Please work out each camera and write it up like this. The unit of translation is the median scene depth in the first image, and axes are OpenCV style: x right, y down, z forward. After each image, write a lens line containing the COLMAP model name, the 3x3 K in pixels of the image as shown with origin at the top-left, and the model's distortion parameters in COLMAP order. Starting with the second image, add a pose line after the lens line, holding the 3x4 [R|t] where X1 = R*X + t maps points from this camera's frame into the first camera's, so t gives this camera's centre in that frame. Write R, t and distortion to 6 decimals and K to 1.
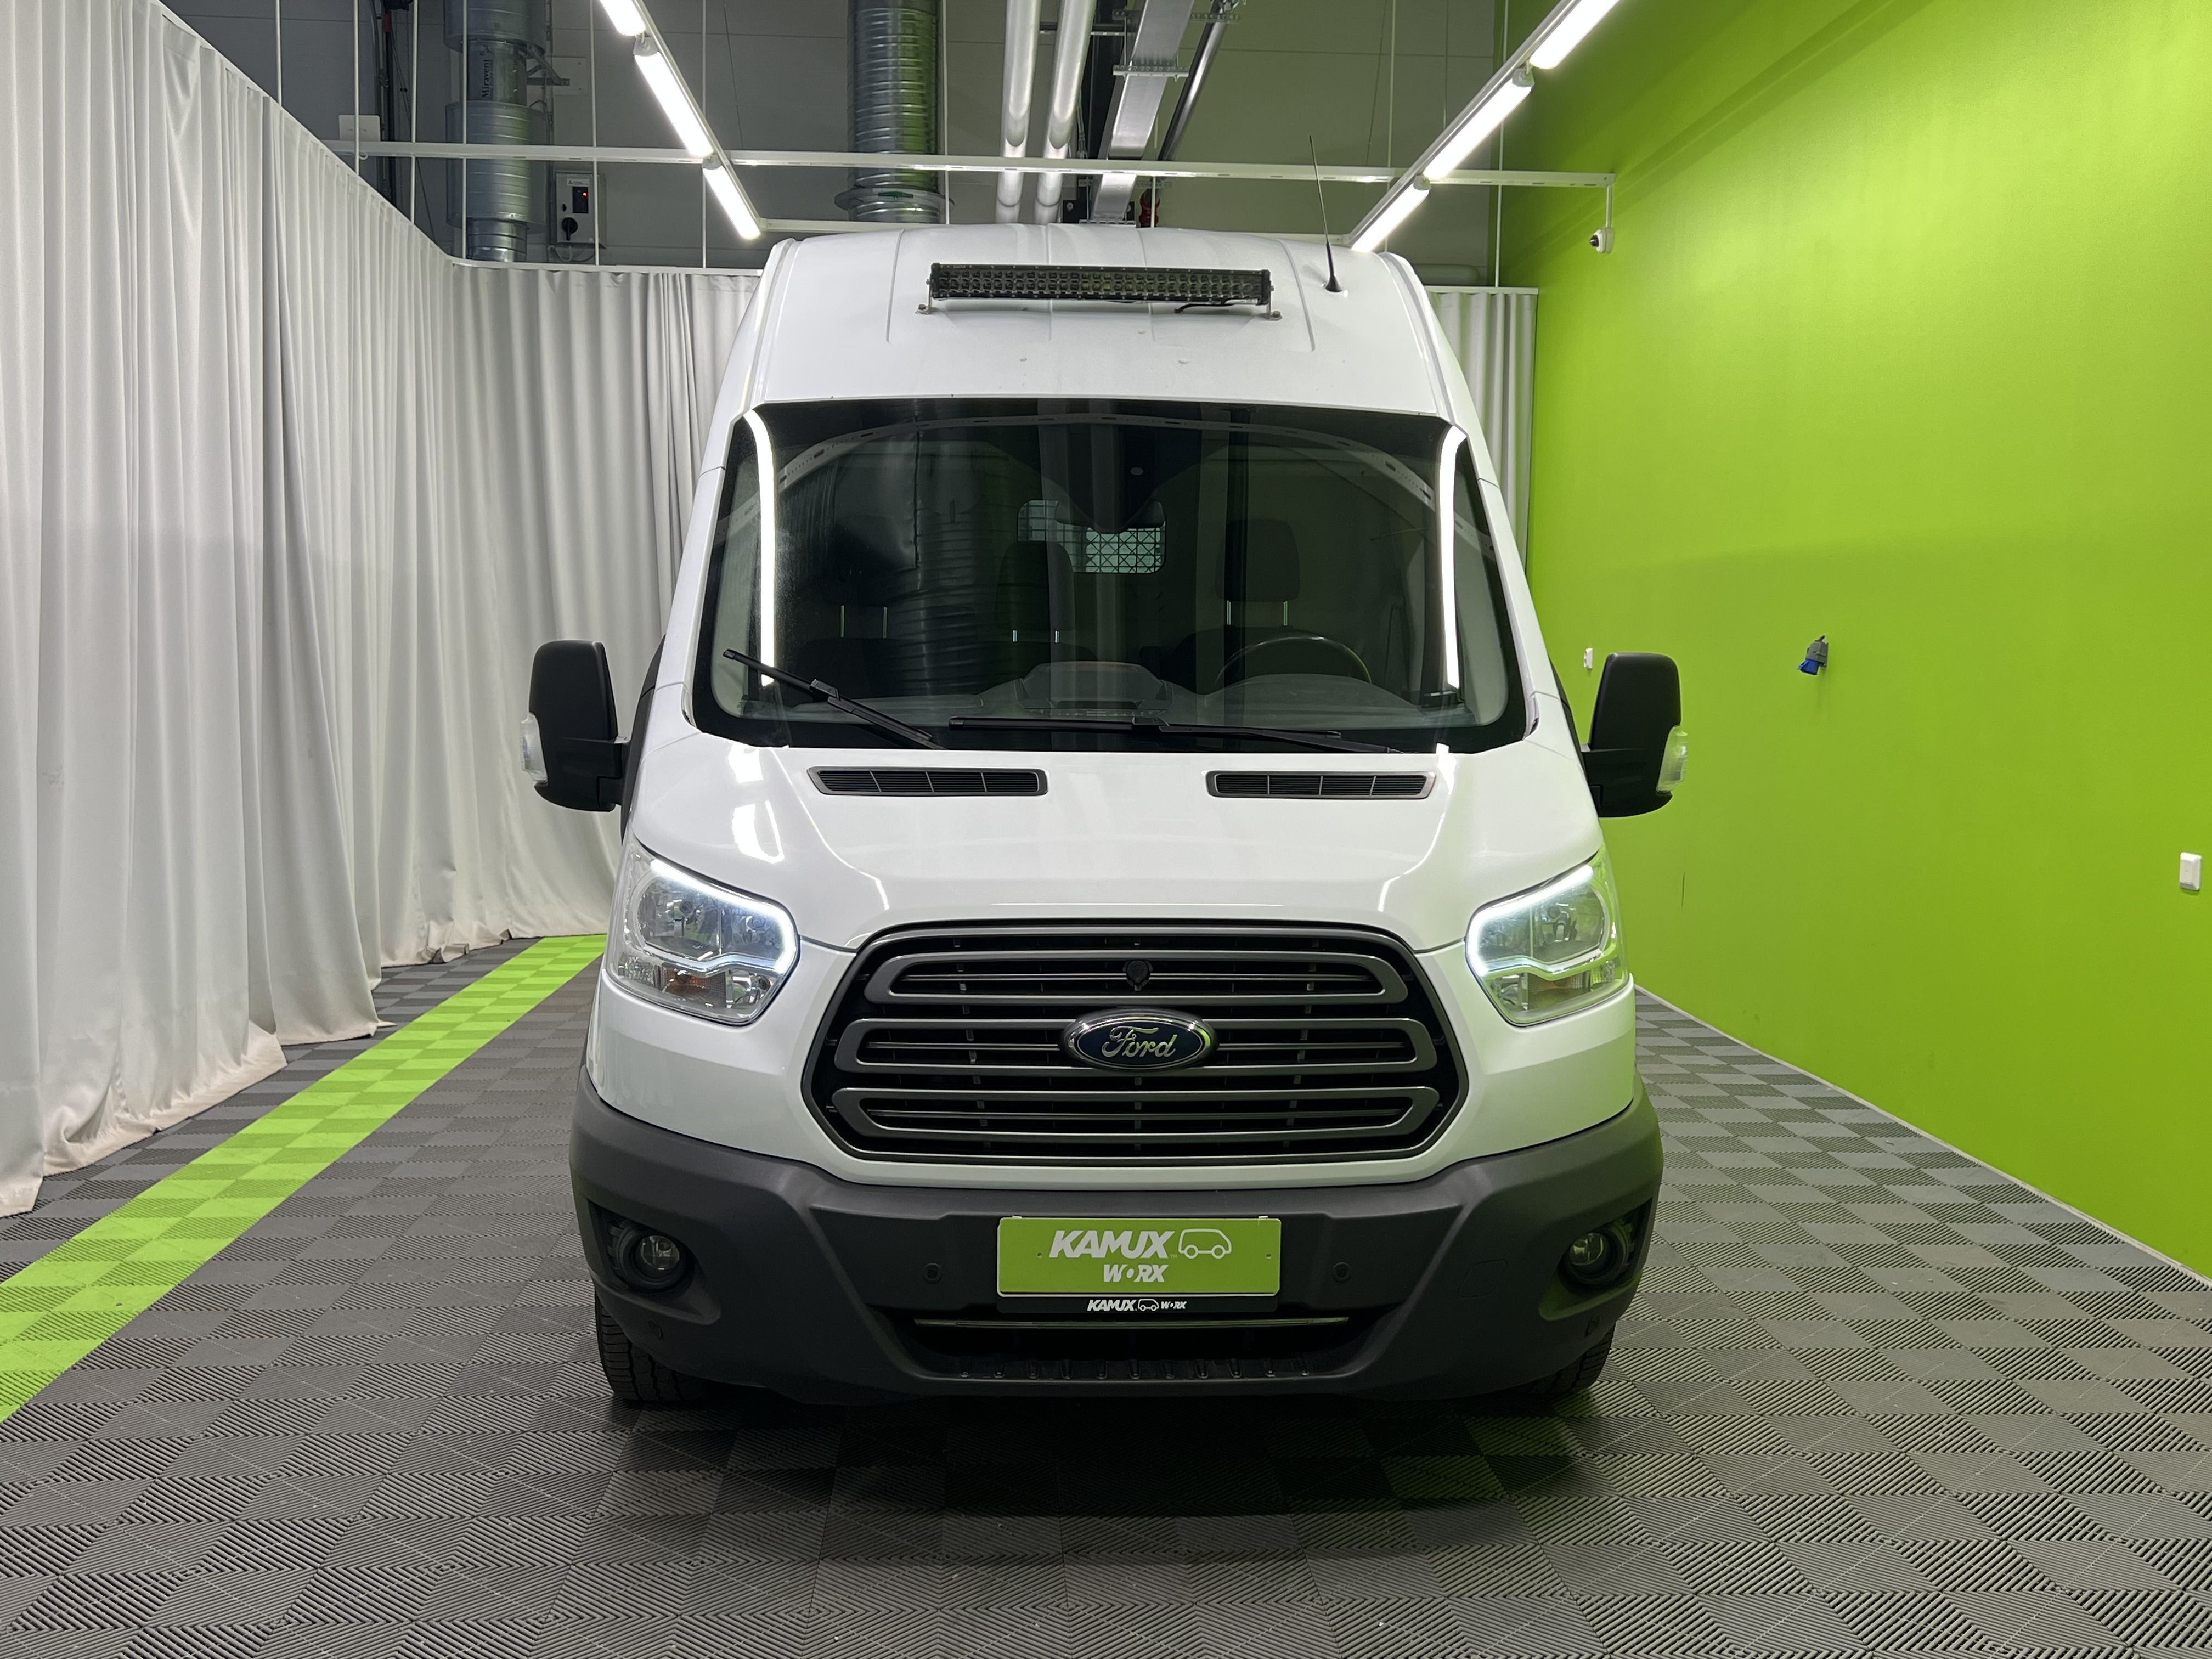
lens RADIAL K [[2146.8, 0, 1120.7], [0, 2146.8, 814.1], [0, 0, 1]] dist [0.038729, 0.000000]
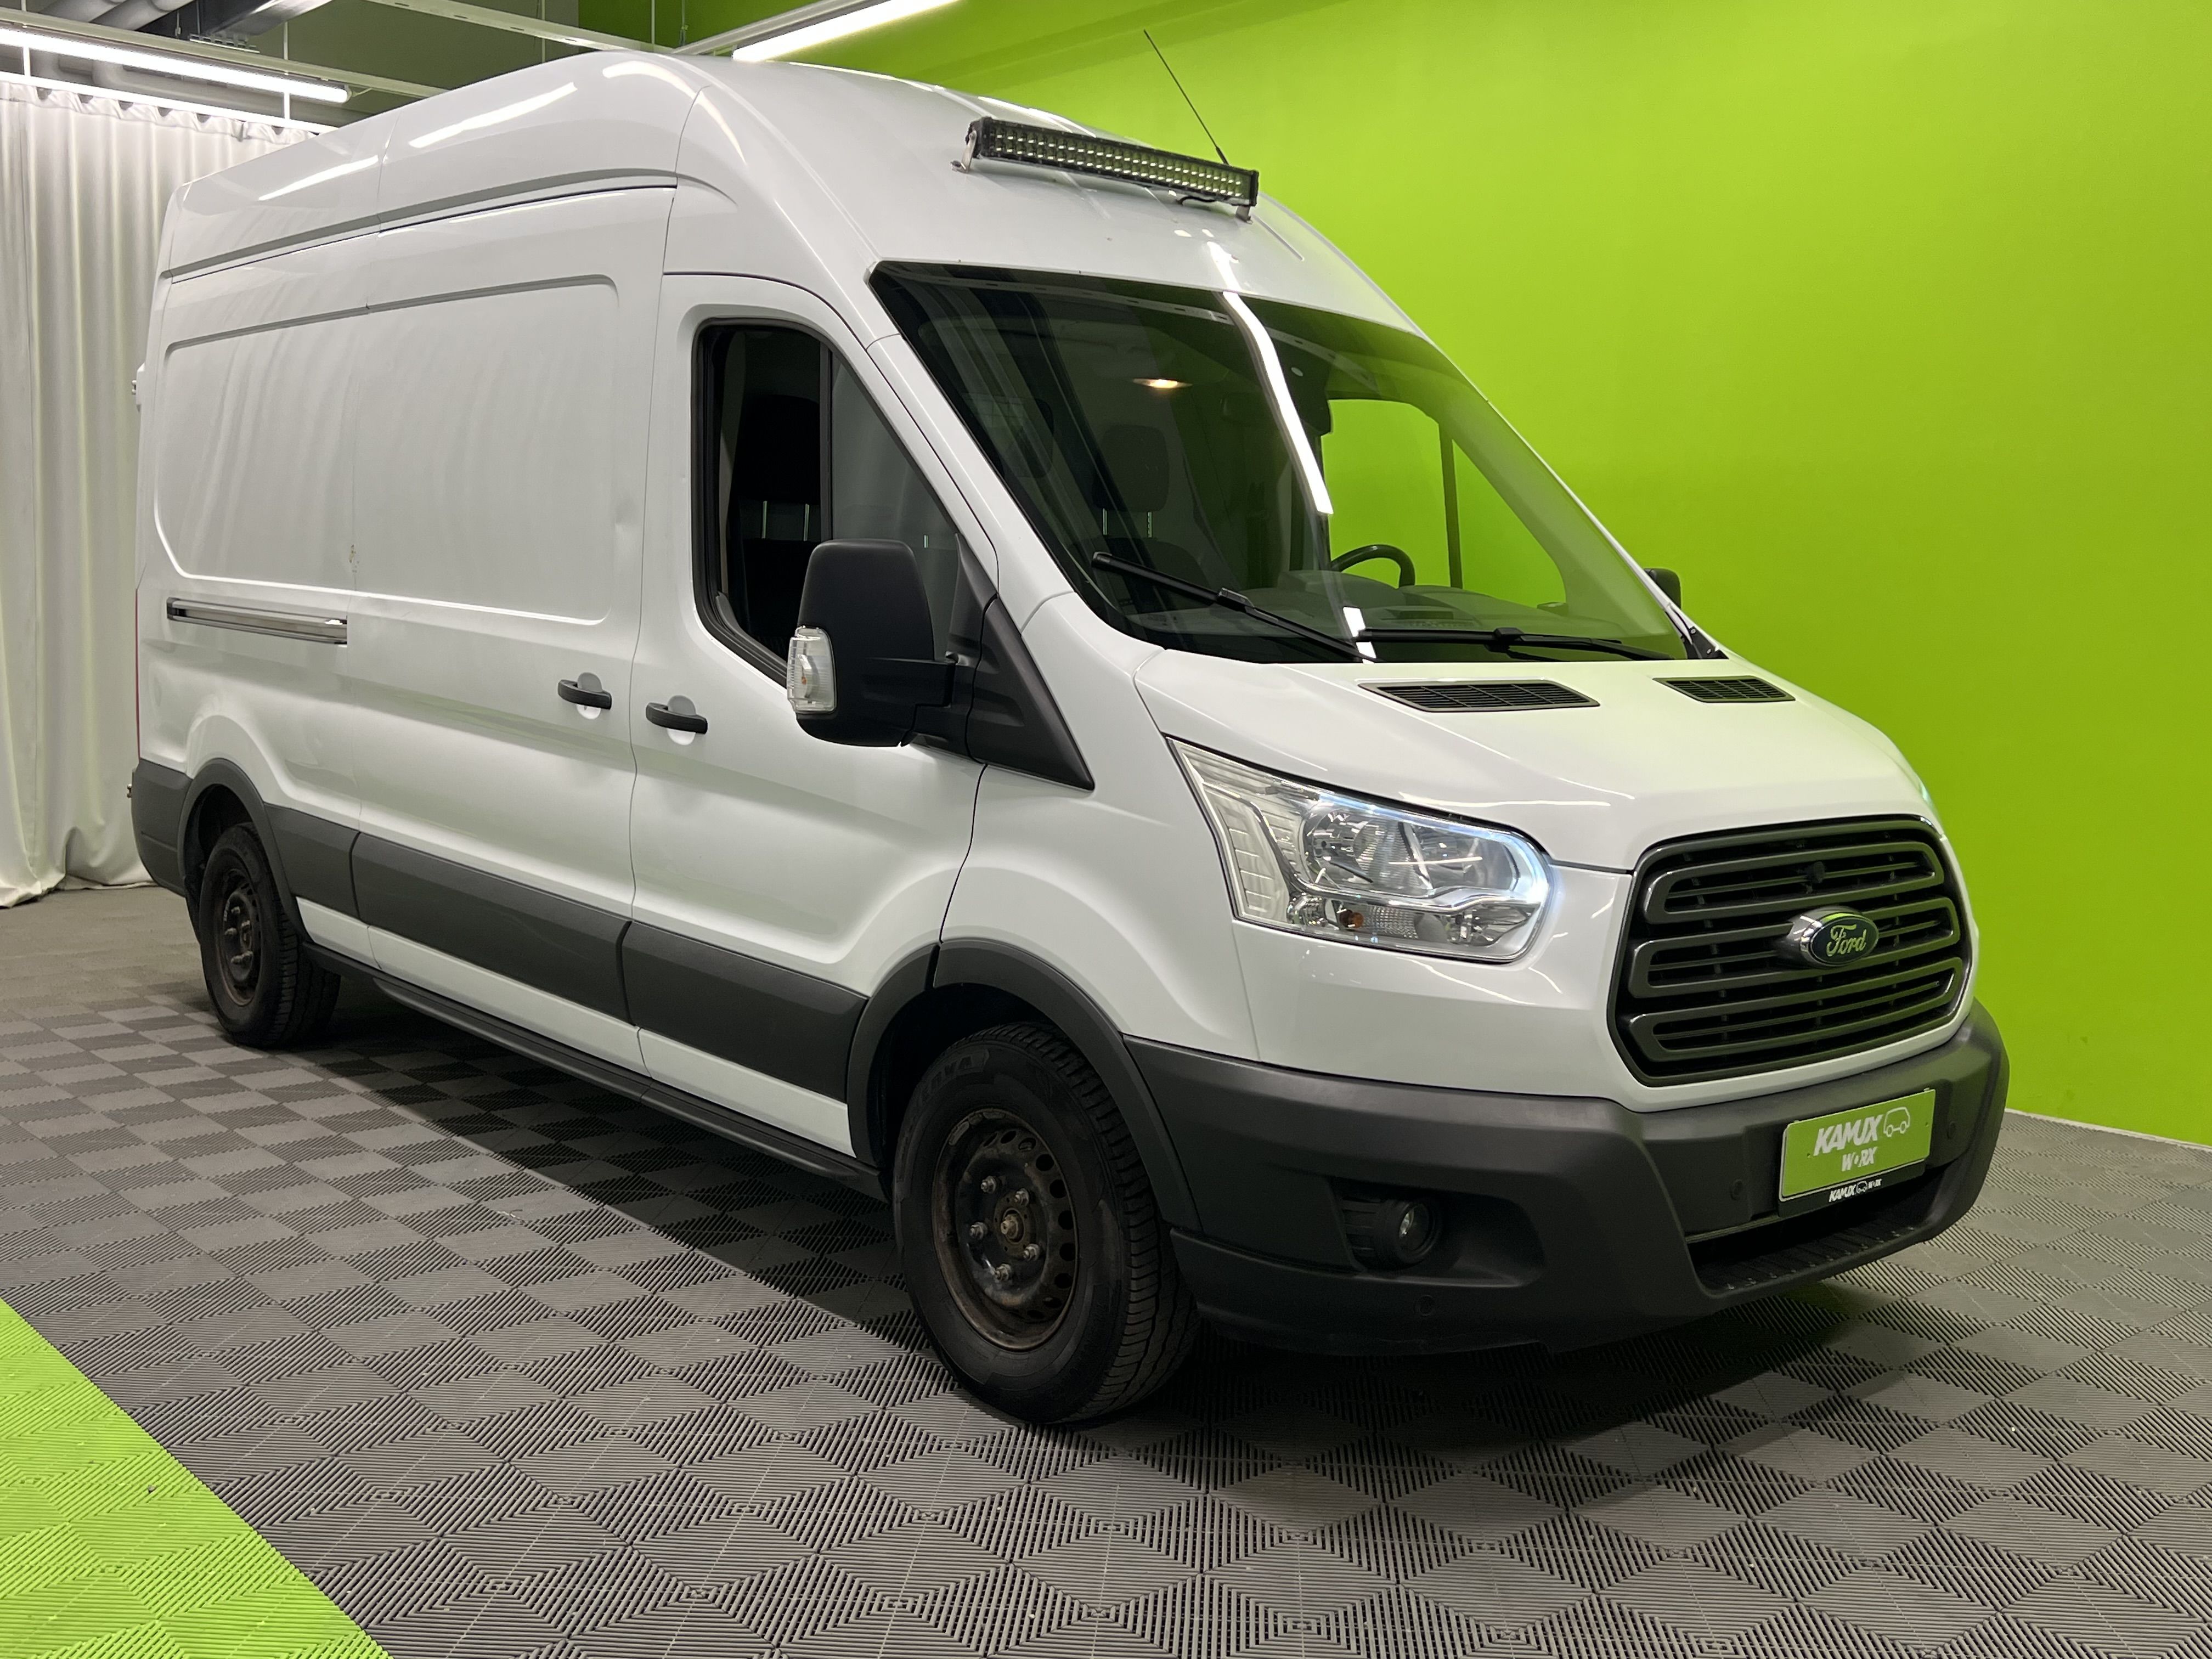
lens RADIAL K [[2146.8, 0, 1112.4], [0, 2146.8, 834.7], [0, 0, 1]] dist [0.038729, 0.000000]
pose [[0.793607, -0.059036, 0.605560, -0.901498], [0.032544, 0.997976, 0.054642, -0.012666], [-0.607560, -0.023657, 0.793921, 0.390065]]
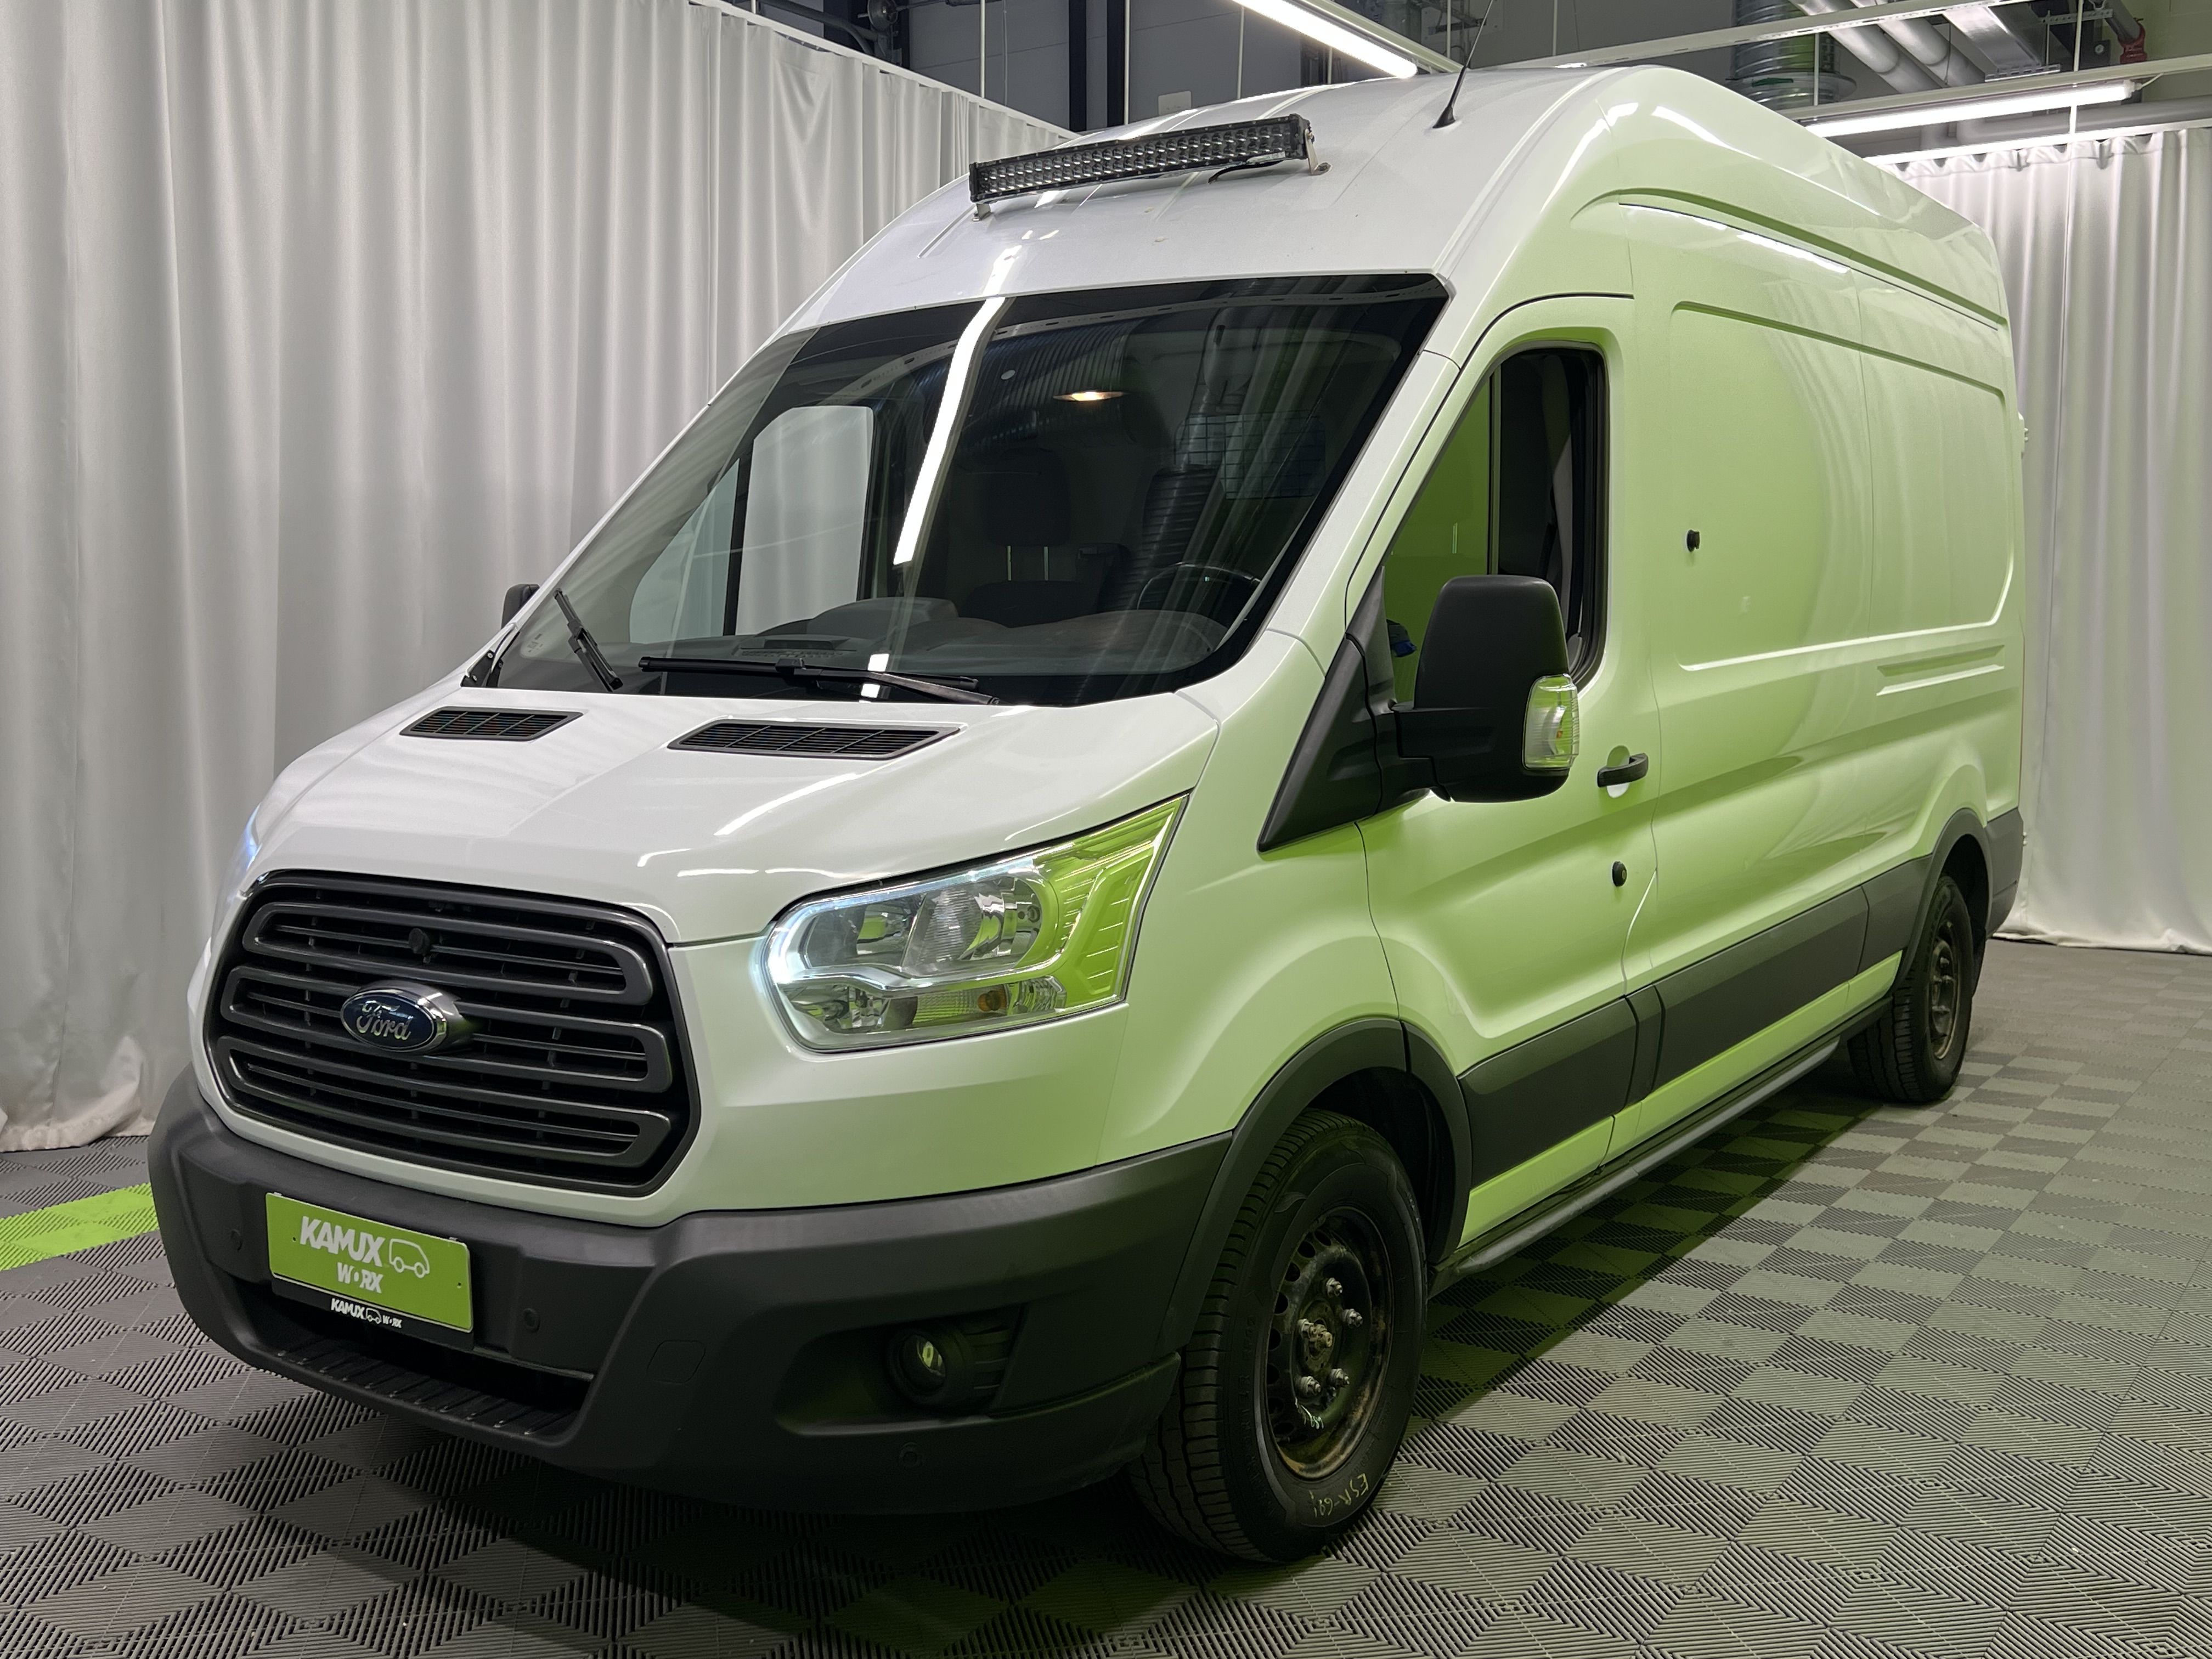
lens RADIAL K [[2146.8, 0, 1116.9], [0, 2146.8, 824.8], [0, 0, 1]] dist [0.038729, 0.000000]
pose [[0.797324, 0.048778, -0.601577, 0.779589], [-0.037987, 0.998808, 0.030640, -0.012463], [0.602354, -0.001578, 0.798227, 0.473825]]
